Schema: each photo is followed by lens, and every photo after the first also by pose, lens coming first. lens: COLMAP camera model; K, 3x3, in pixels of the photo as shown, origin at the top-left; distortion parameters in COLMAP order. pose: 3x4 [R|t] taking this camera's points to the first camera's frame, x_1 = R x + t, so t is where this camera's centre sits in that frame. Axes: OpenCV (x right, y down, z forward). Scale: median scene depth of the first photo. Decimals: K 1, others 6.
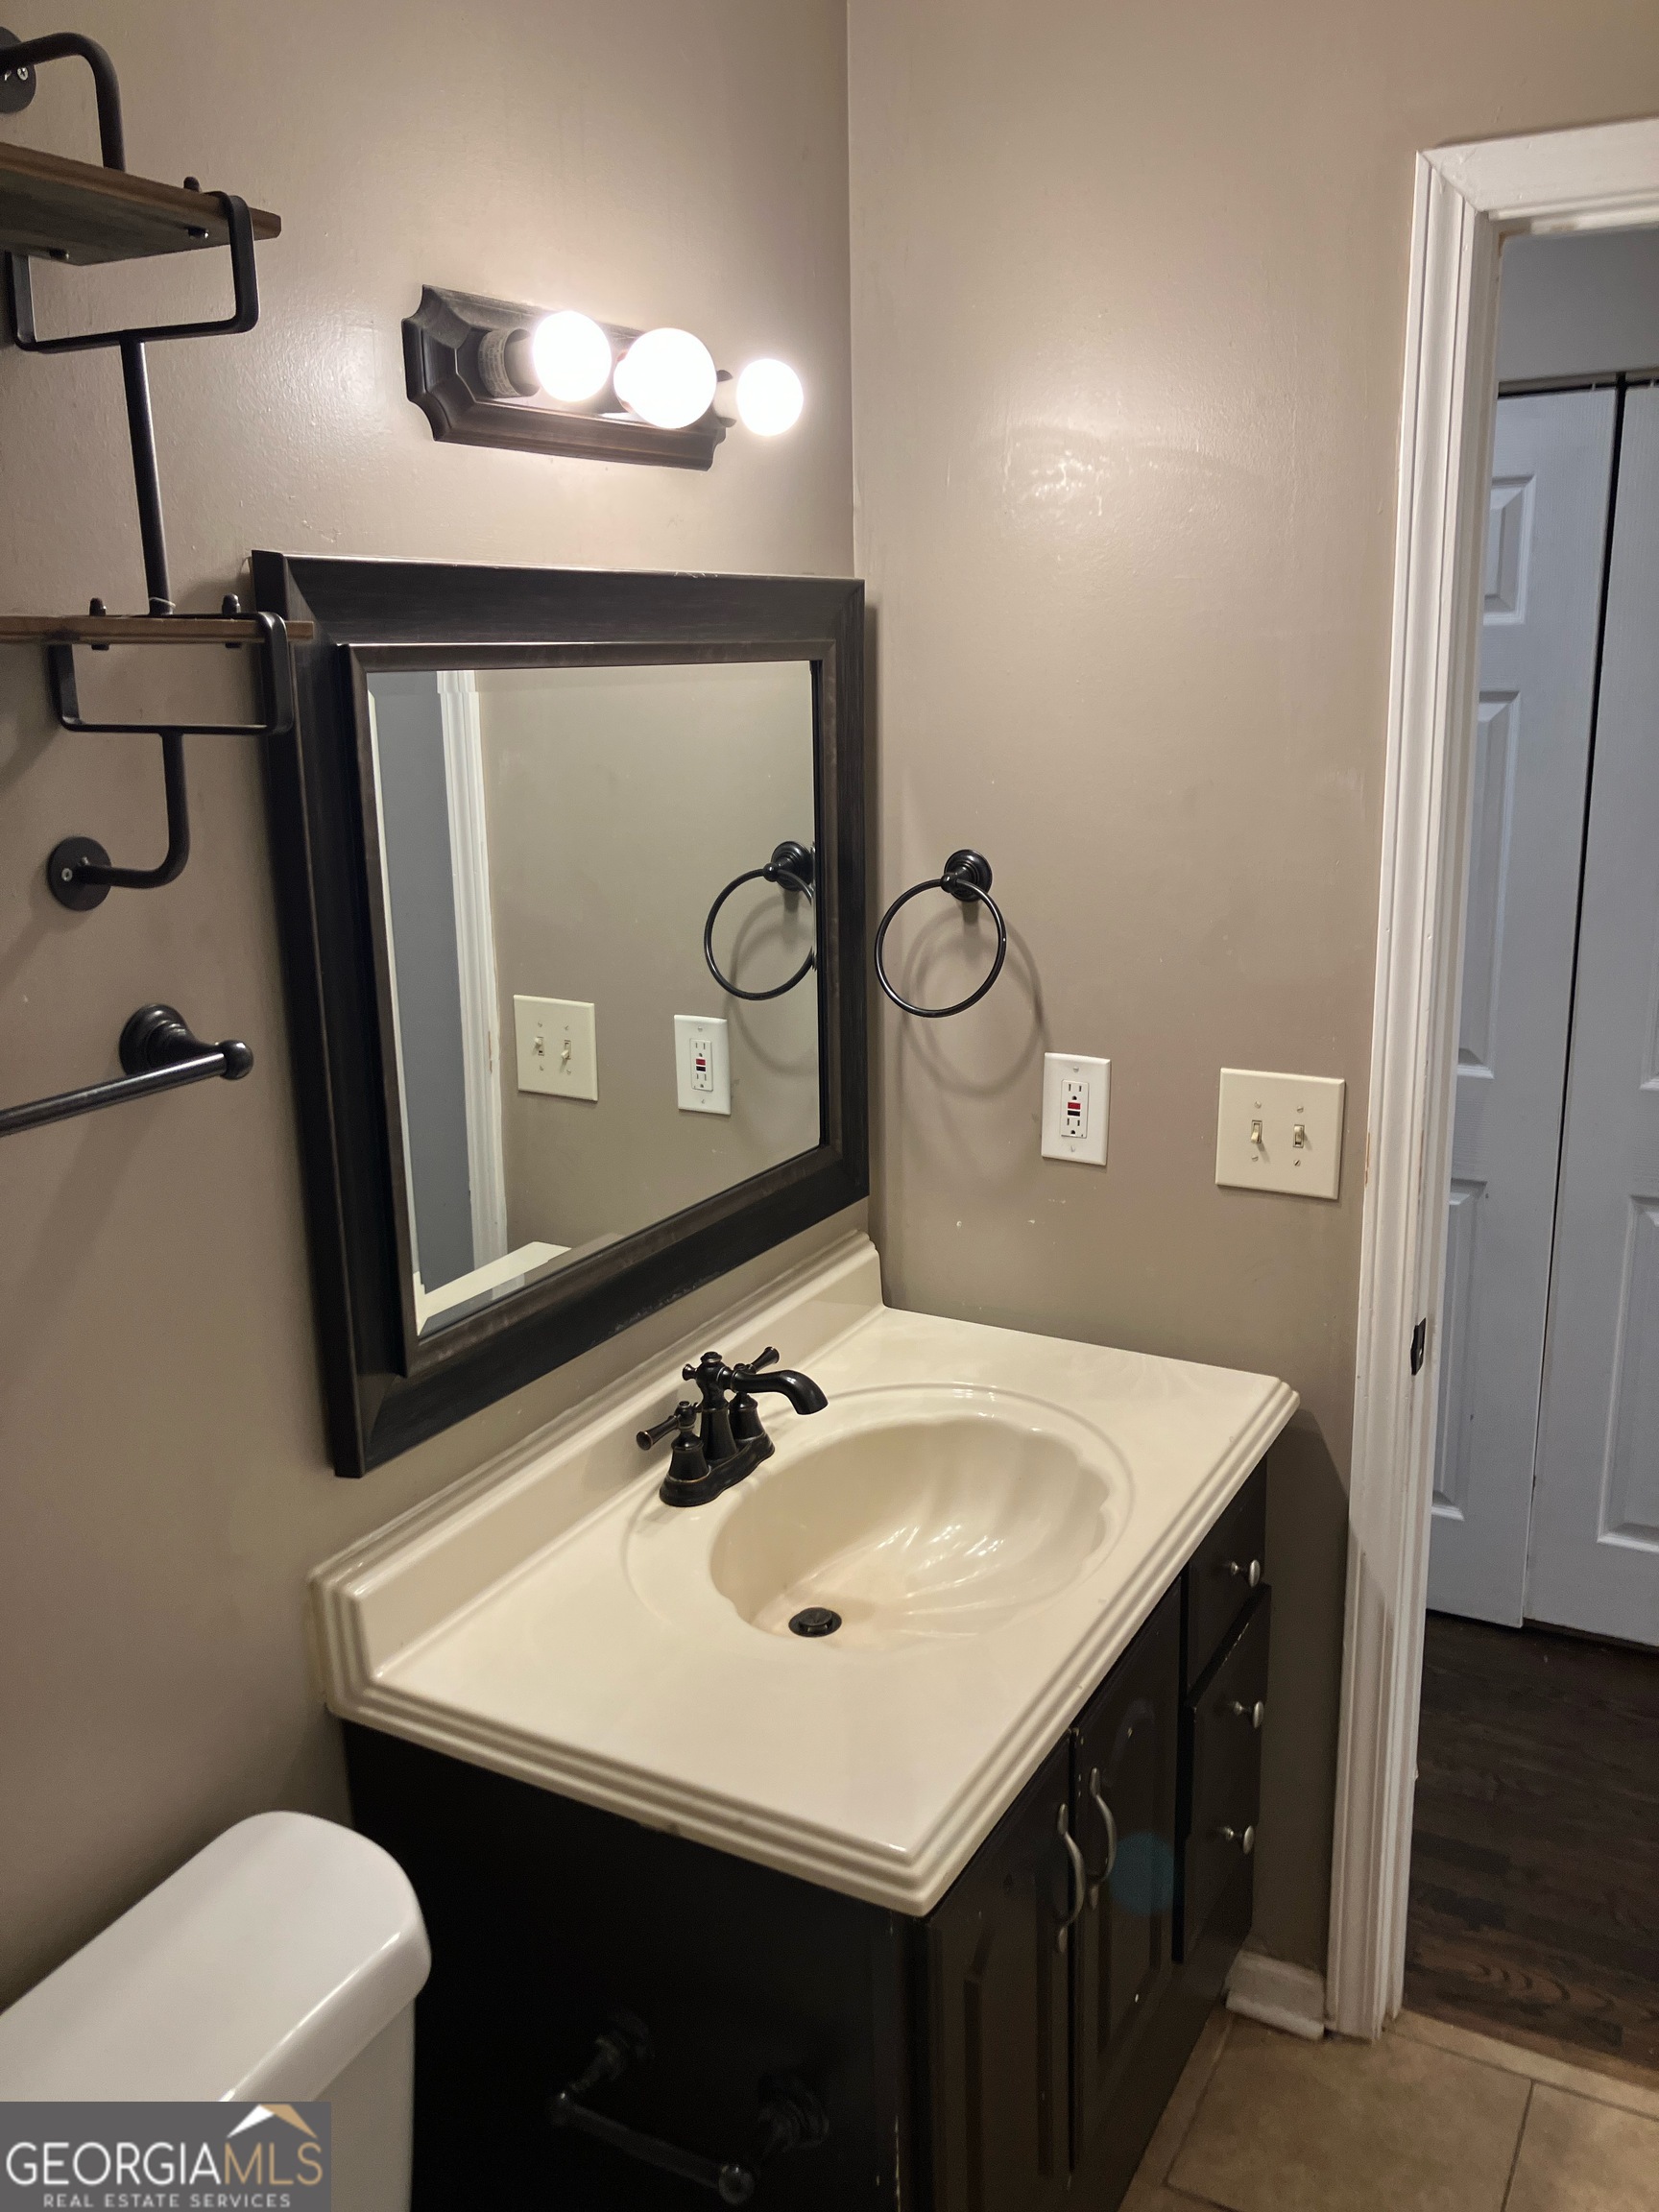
lens RADIAL K [[1809.0, 0, 824.3], [0, 1809.0, 1099.0], [0, 0, 1]] dist [0.057257, -0.084906]
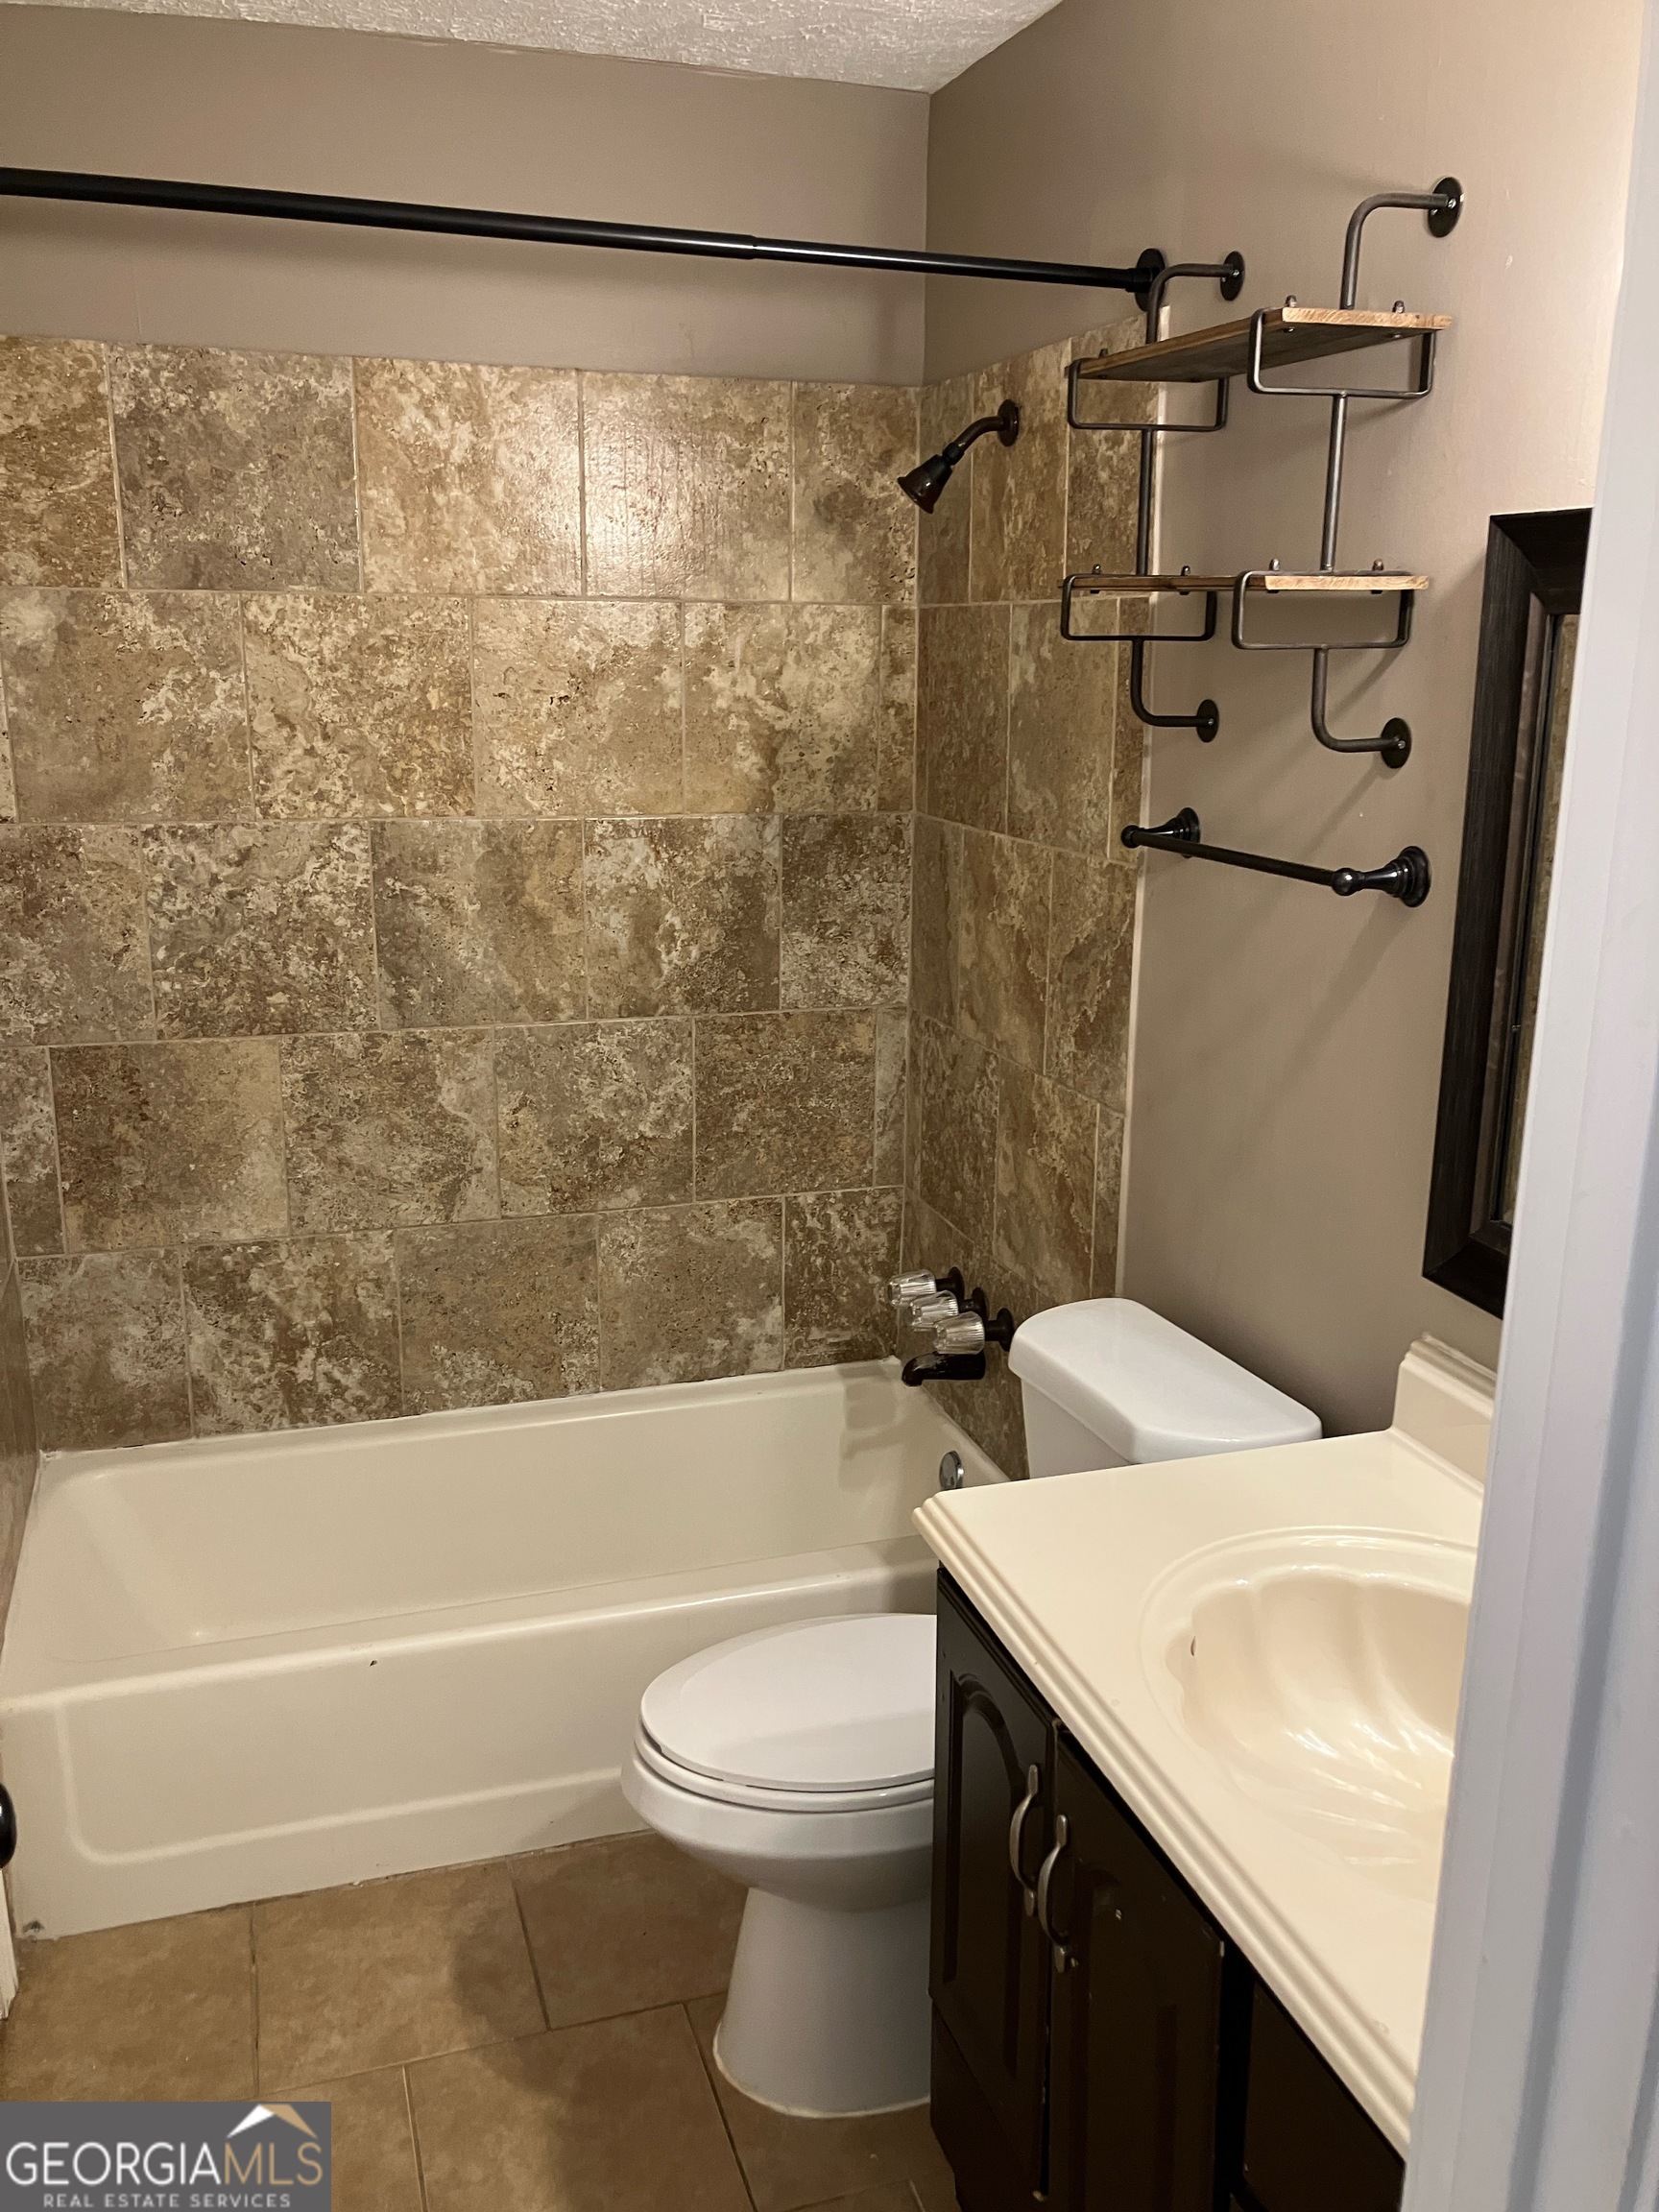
lens RADIAL K [[1809.0, 0, 821.9], [0, 1809.0, 1107.6], [0, 0, 1]] dist [0.057257, -0.084906]
pose [[-0.683865, 0.214605, -0.697333, 0.839337], [-0.175174, 0.879512, 0.442462, -0.358240], [0.708268, 0.424738, -0.563874, 1.328450]]
